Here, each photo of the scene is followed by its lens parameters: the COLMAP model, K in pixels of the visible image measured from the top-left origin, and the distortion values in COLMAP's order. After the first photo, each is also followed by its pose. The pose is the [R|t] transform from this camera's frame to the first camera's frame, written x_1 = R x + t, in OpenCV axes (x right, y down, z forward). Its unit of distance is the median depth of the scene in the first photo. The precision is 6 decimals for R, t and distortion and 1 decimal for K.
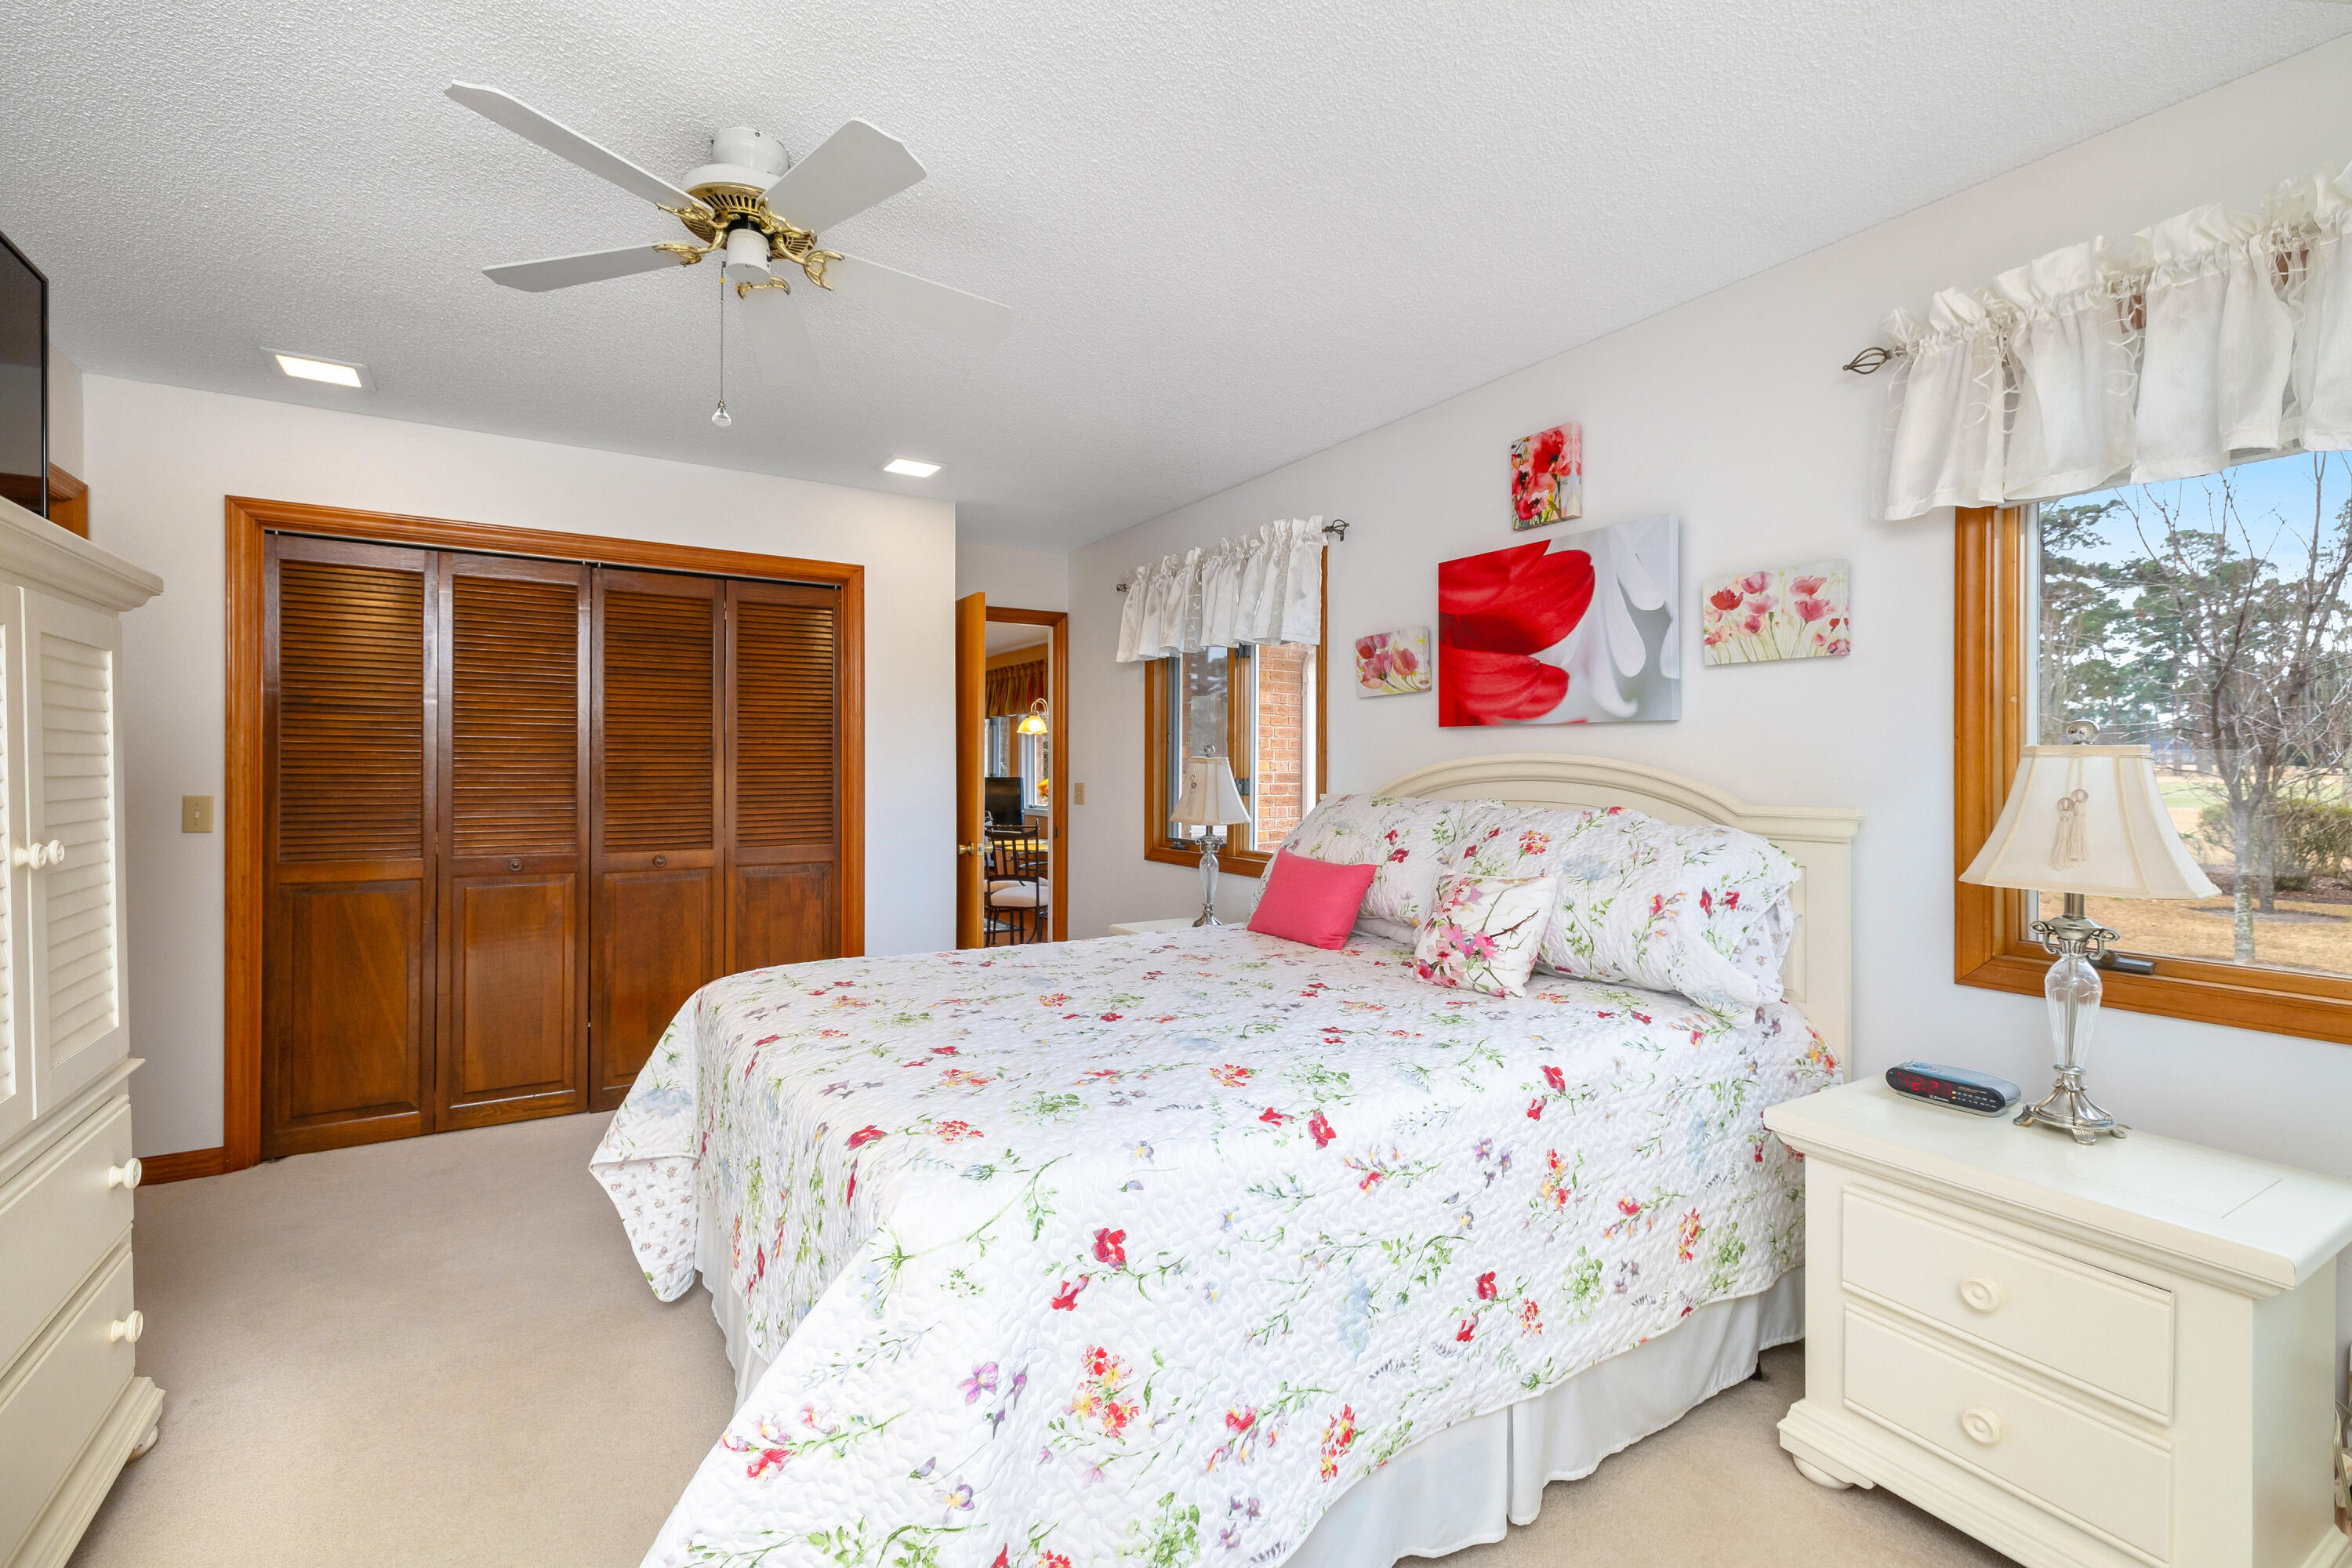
lens RADIAL K [[1025.4, 0, 1174.7], [0, 1025.4, 770.5], [0, 0, 1]] dist [-0.000500, -0.000038]
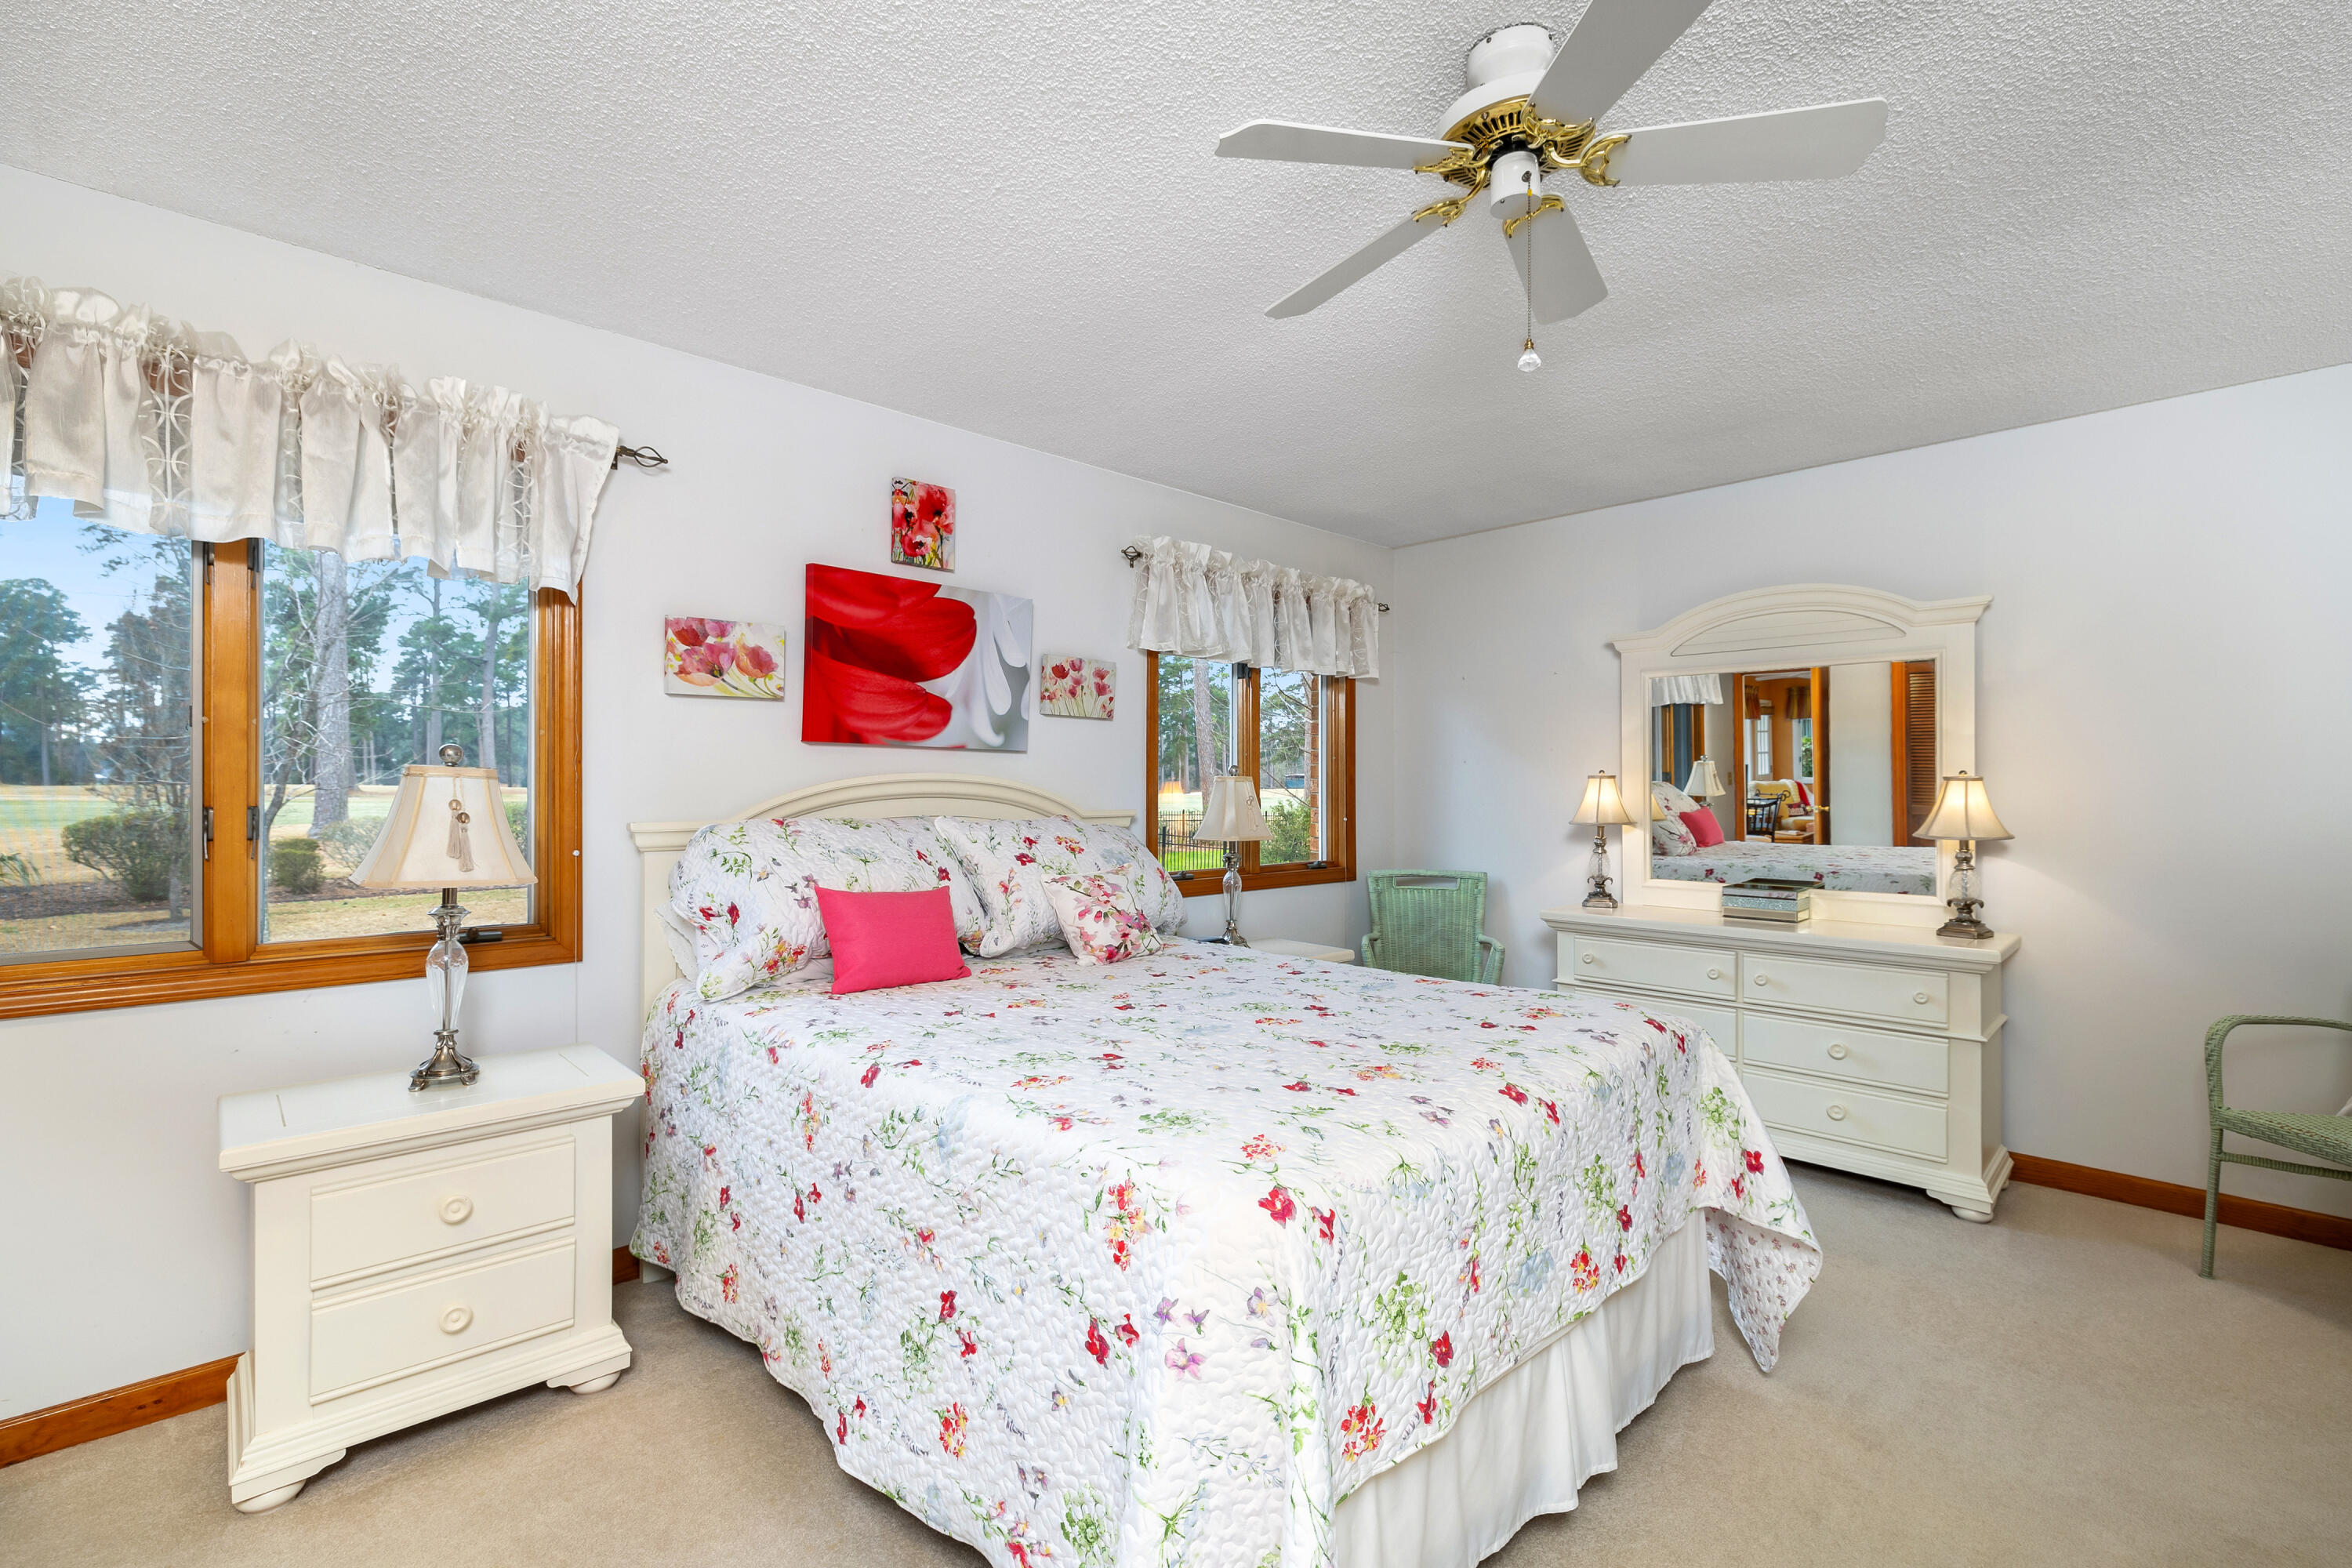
lens RADIAL K [[1025.4, 0, 1177.5], [0, 1025.4, 790.9], [0, 0, 1]] dist [-0.000500, -0.000038]
pose [[-0.199883, 0.000245, 0.979820, -0.785244], [0.004267, 0.999991, 0.000621, 0.002870], [-0.979810, 0.004305, -0.199883, 0.958708]]
